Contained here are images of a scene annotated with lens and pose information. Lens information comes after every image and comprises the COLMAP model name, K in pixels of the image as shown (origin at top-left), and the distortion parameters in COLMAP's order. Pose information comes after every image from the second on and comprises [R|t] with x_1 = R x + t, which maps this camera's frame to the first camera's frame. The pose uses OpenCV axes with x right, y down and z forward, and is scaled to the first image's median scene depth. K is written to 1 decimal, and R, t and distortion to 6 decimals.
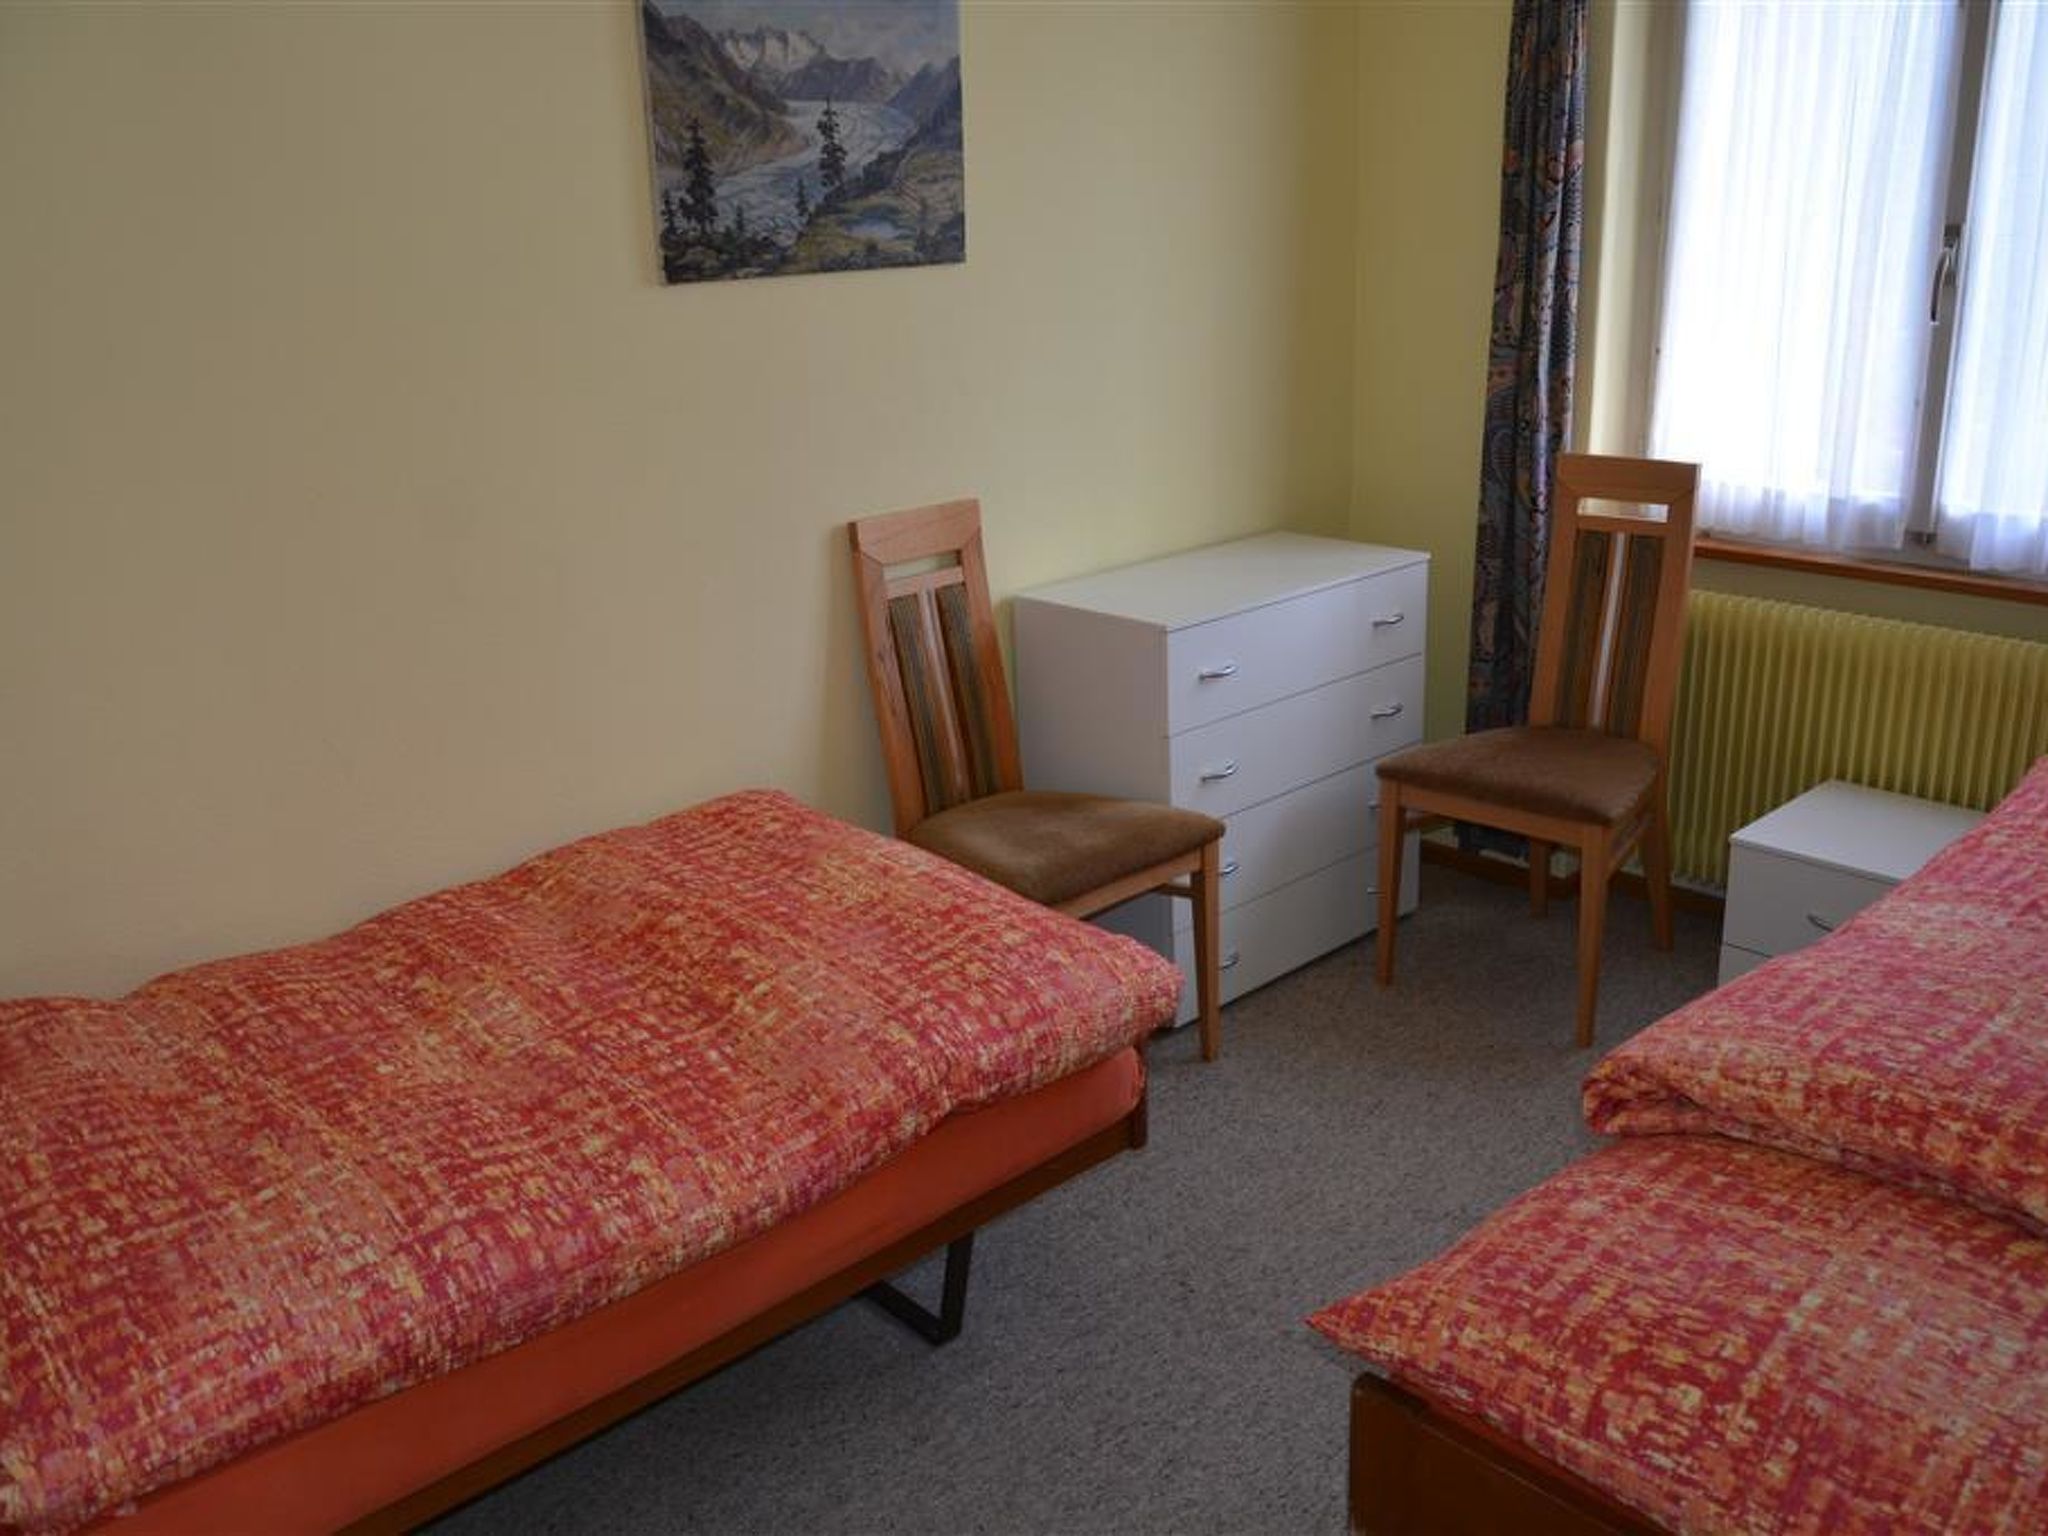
lens RADIAL K [[1780.4, 0, 1024.0], [0, 1780.4, 768.0], [0, 0, 1]] dist [-0.025336, 0.006619]
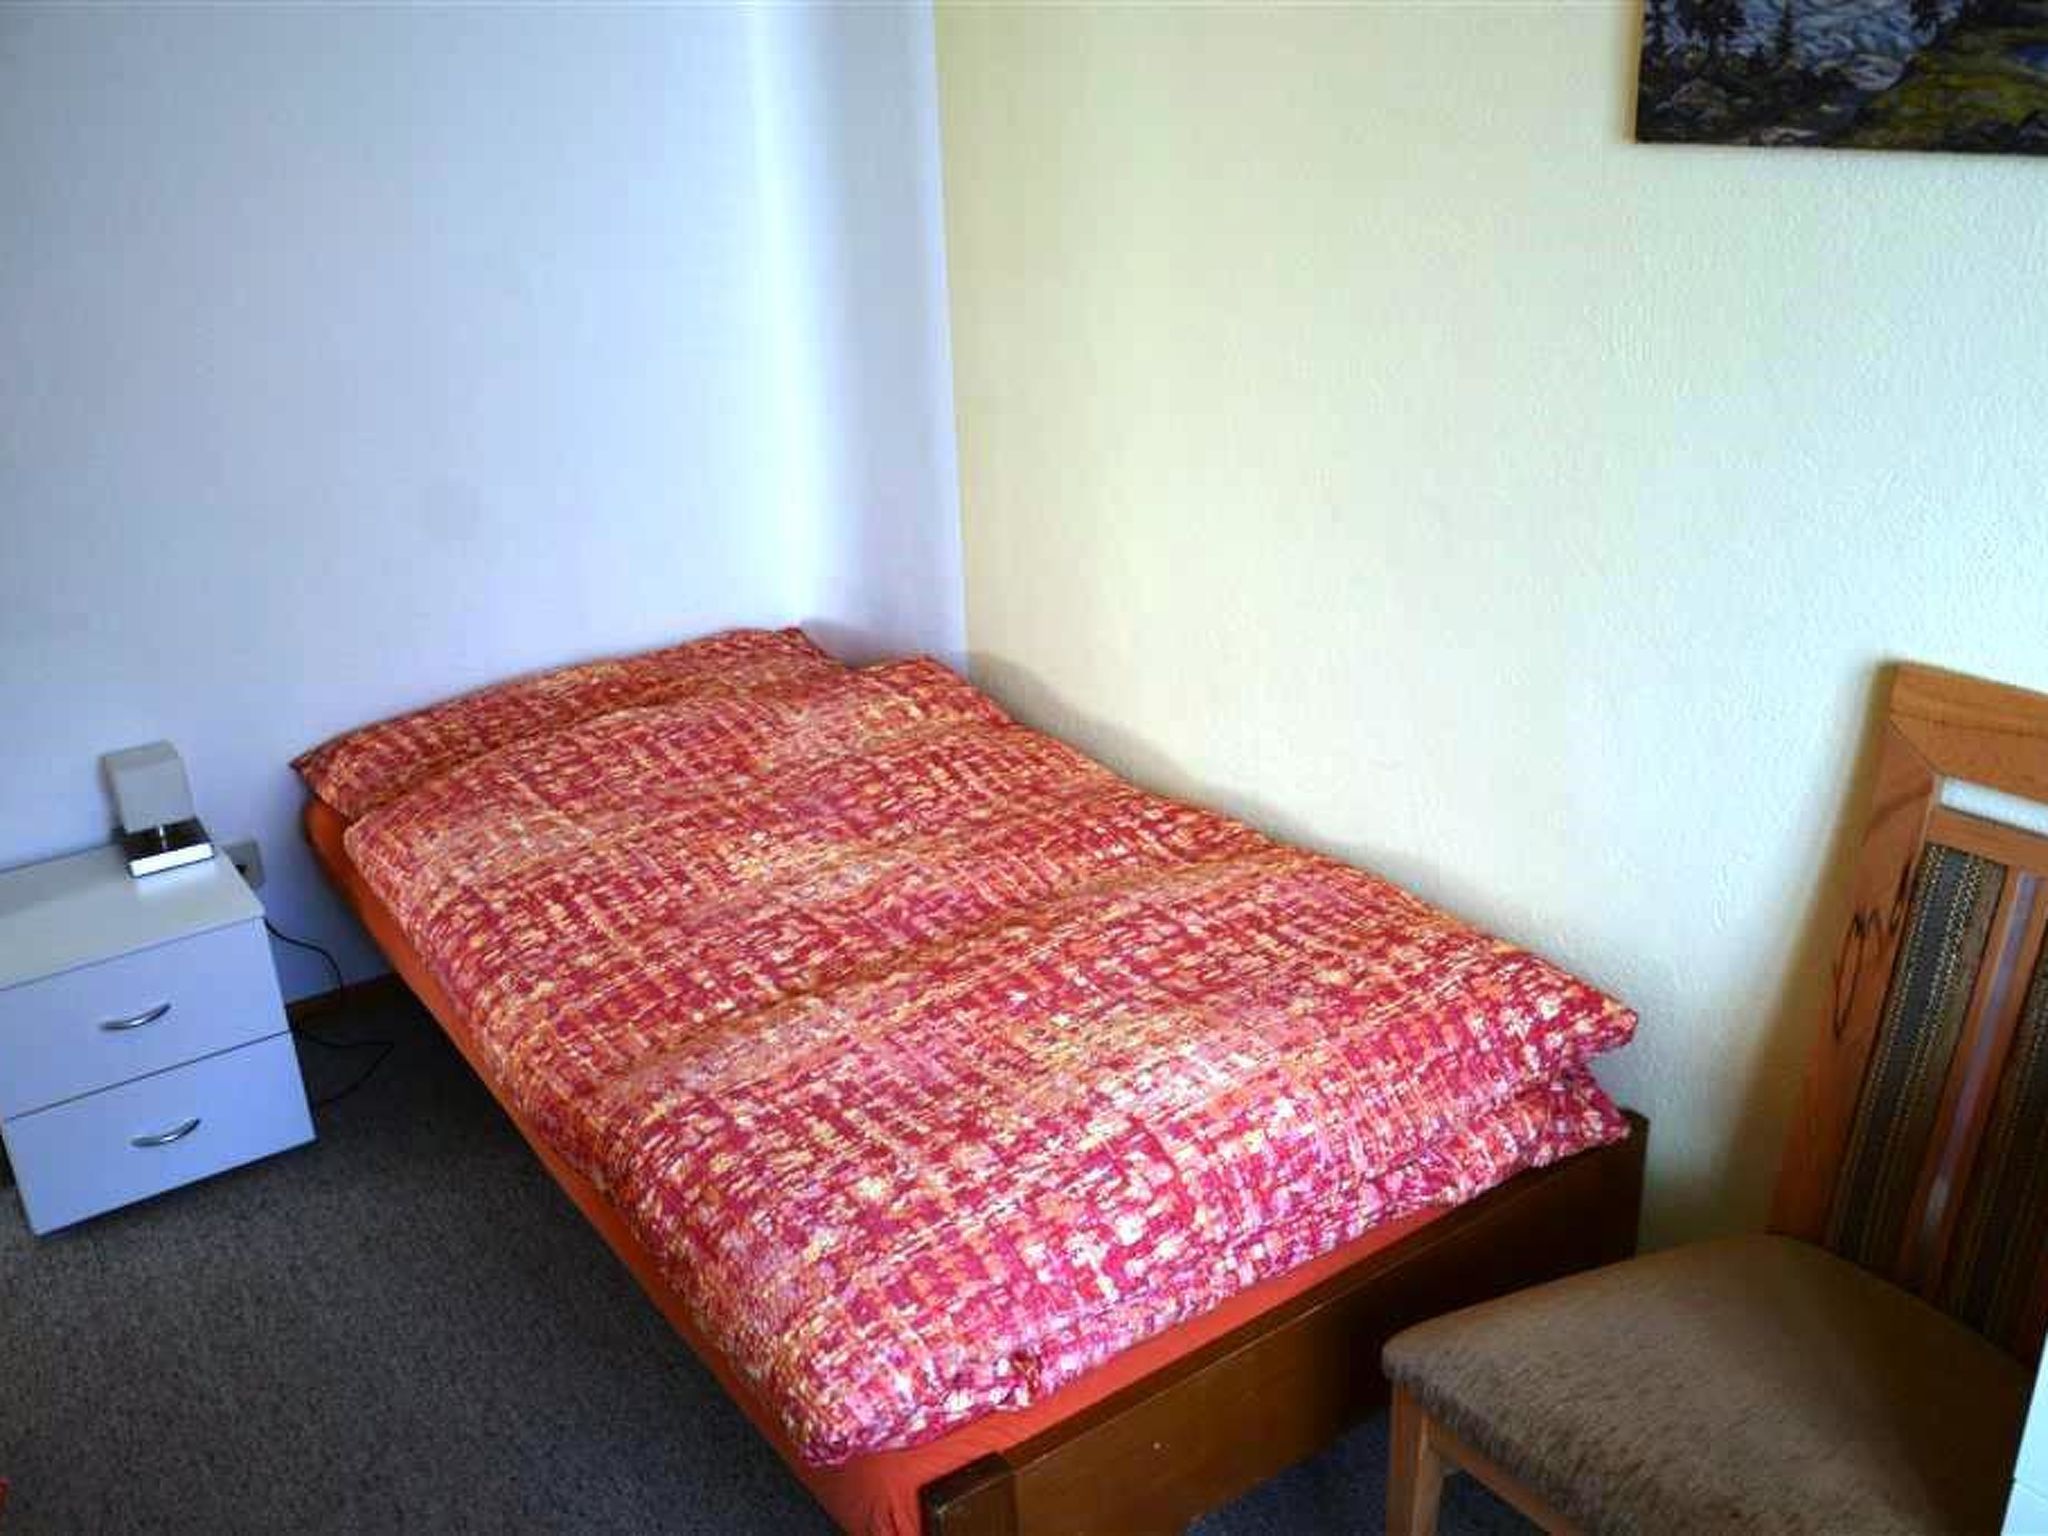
lens RADIAL K [[1780.4, 0, 1024.0], [0, 1780.4, 768.0], [0, 0, 1]] dist [-0.025336, 0.006619]
pose [[-0.137683, 0.412322, -0.900574, 0.450686], [-0.271657, 0.858647, 0.434658, -0.297820], [0.952495, 0.304492, -0.006211, 0.882990]]
